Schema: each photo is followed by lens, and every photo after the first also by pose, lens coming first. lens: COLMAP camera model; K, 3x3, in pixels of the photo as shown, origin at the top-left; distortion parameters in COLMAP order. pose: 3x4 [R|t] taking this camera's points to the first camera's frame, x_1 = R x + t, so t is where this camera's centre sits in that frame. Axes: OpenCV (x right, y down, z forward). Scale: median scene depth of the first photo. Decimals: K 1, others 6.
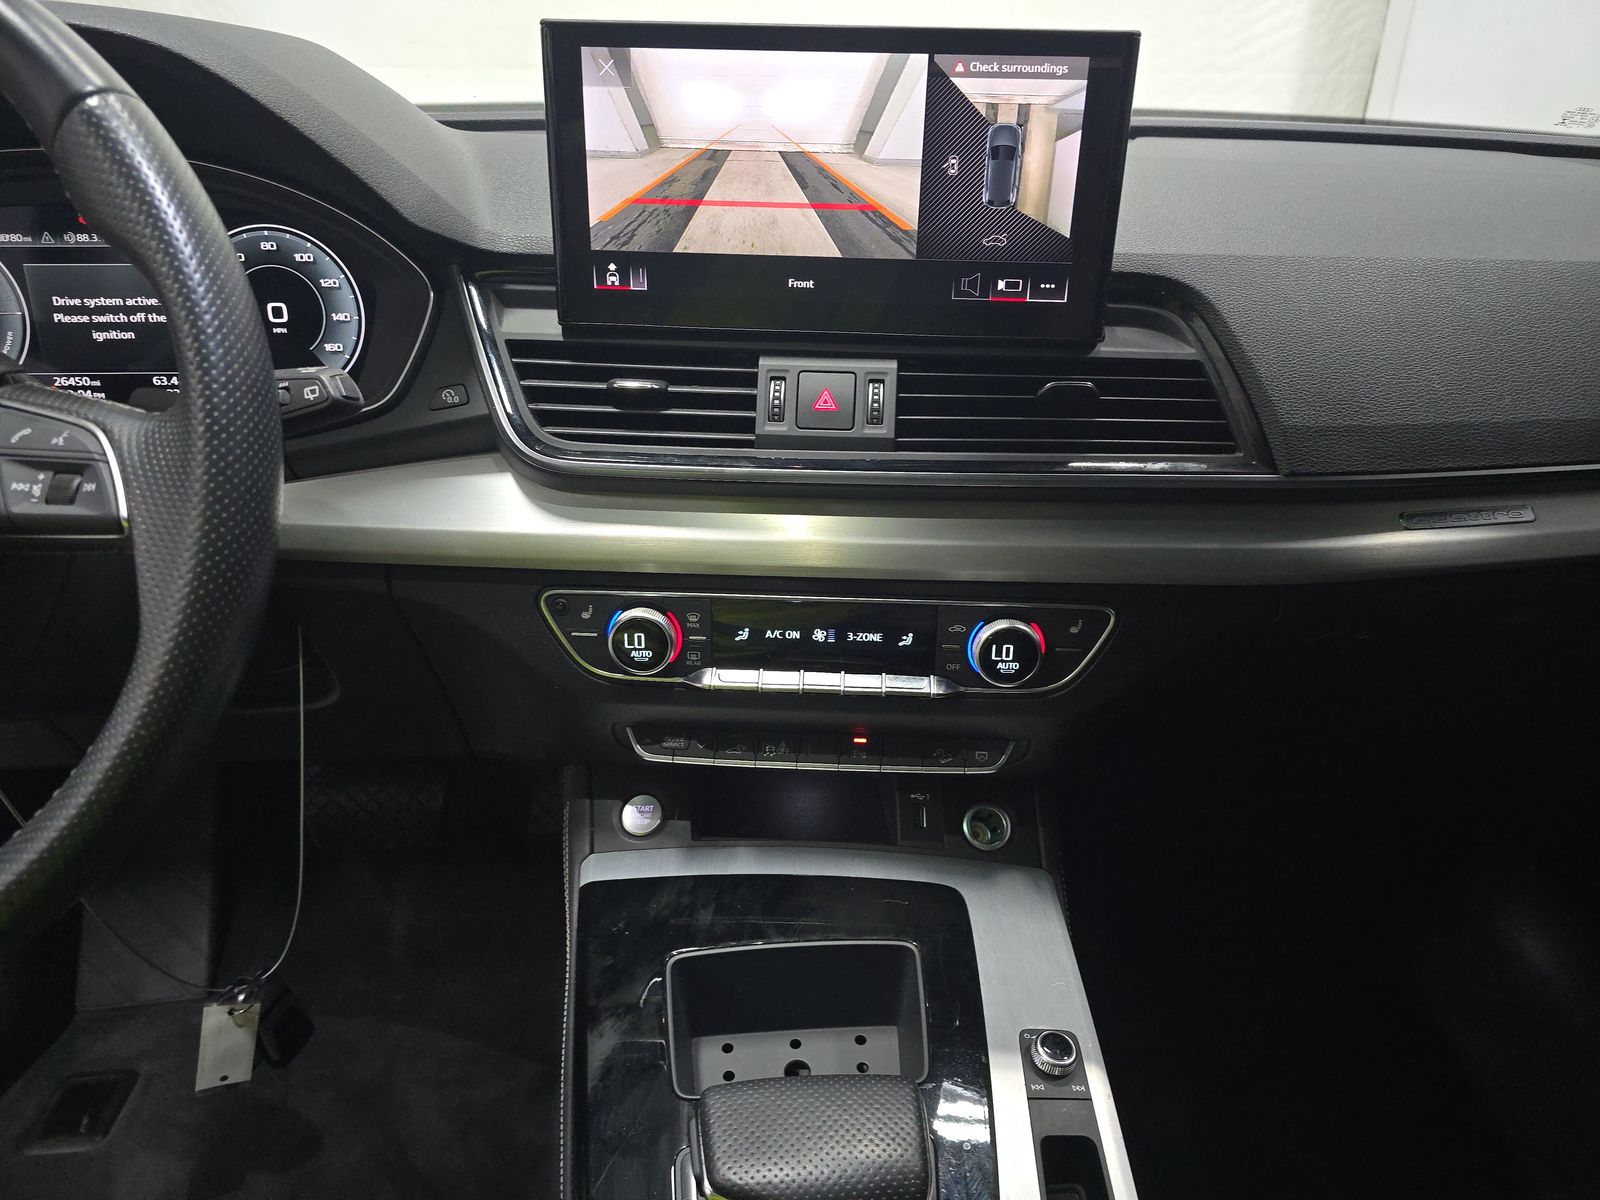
lens RADIAL K [[1074.4, 0, 792.6], [0, 1074.4, 606.6], [0, 0, 1]] dist [0.026738, -0.017513]
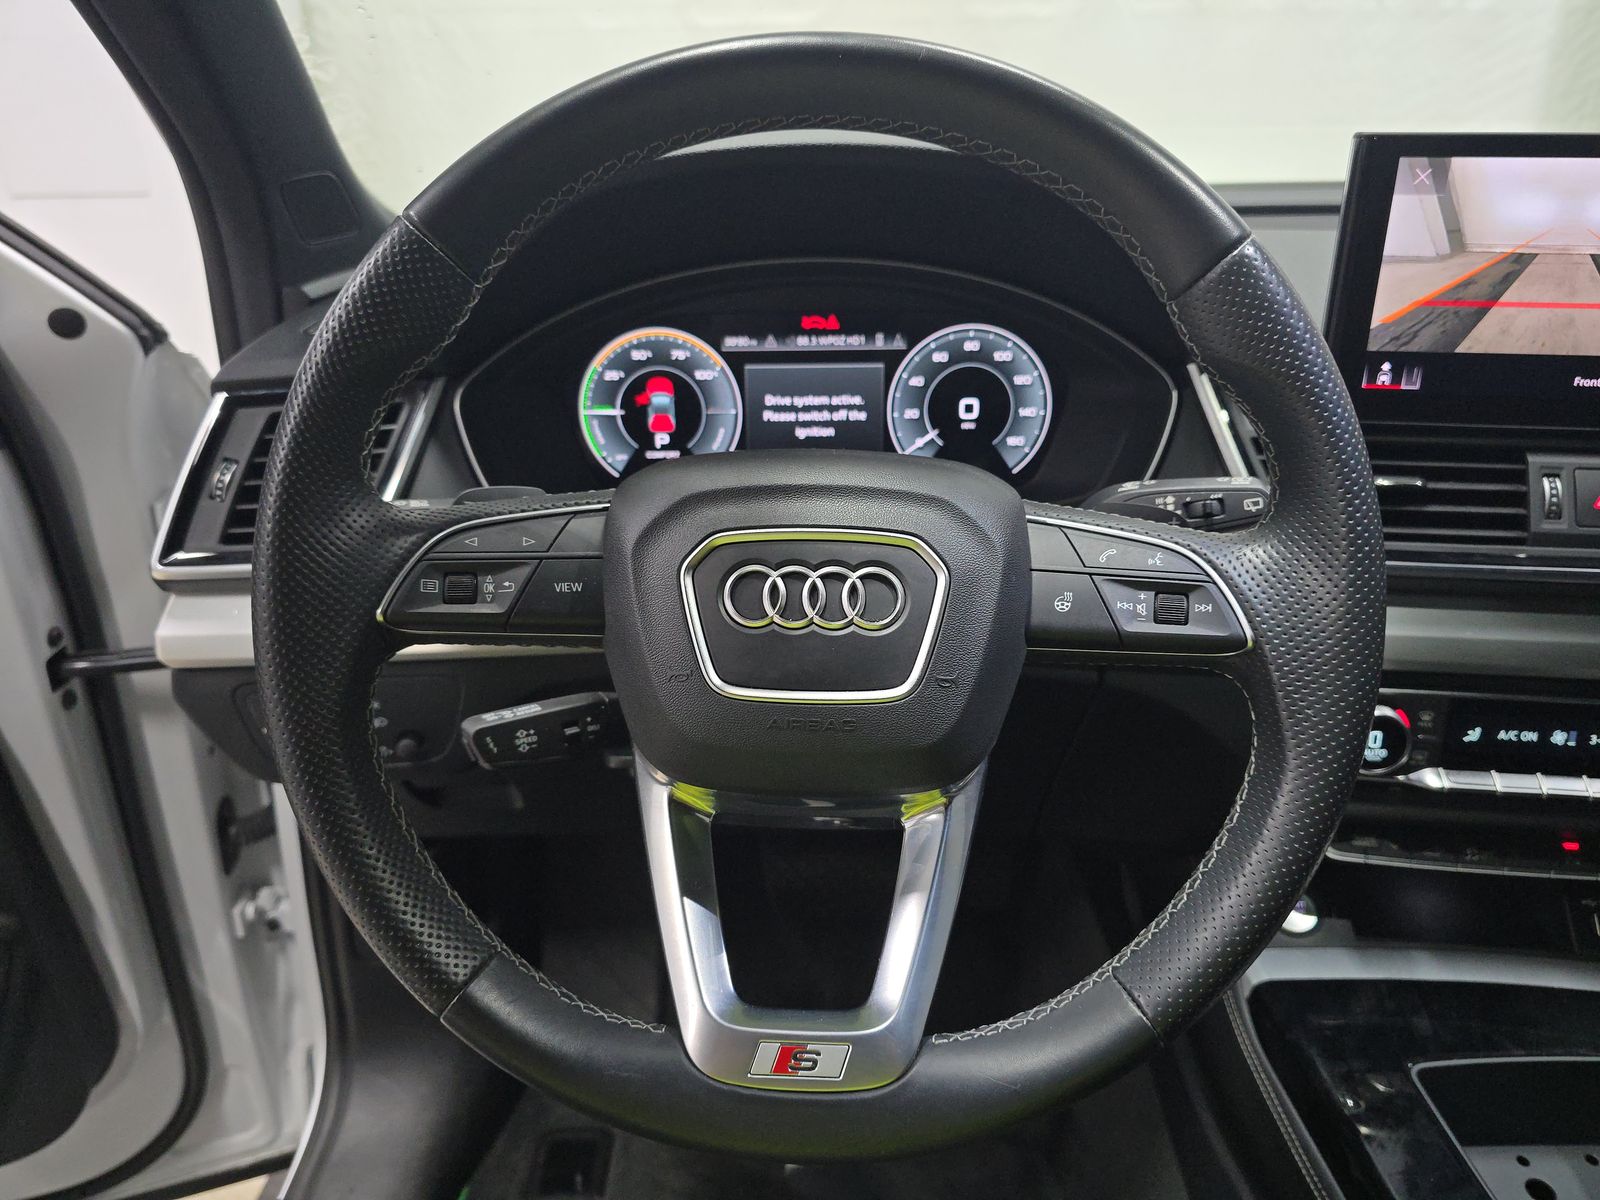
lens RADIAL K [[1074.4, 0, 793.9], [0, 1074.4, 601.7], [0, 0, 1]] dist [0.026738, -0.017513]
pose [[0.996997, 0.014404, -0.076089, -0.583968], [-0.019324, 0.997742, -0.064324, -0.018674], [0.074991, 0.065602, 0.995024, -0.030322]]
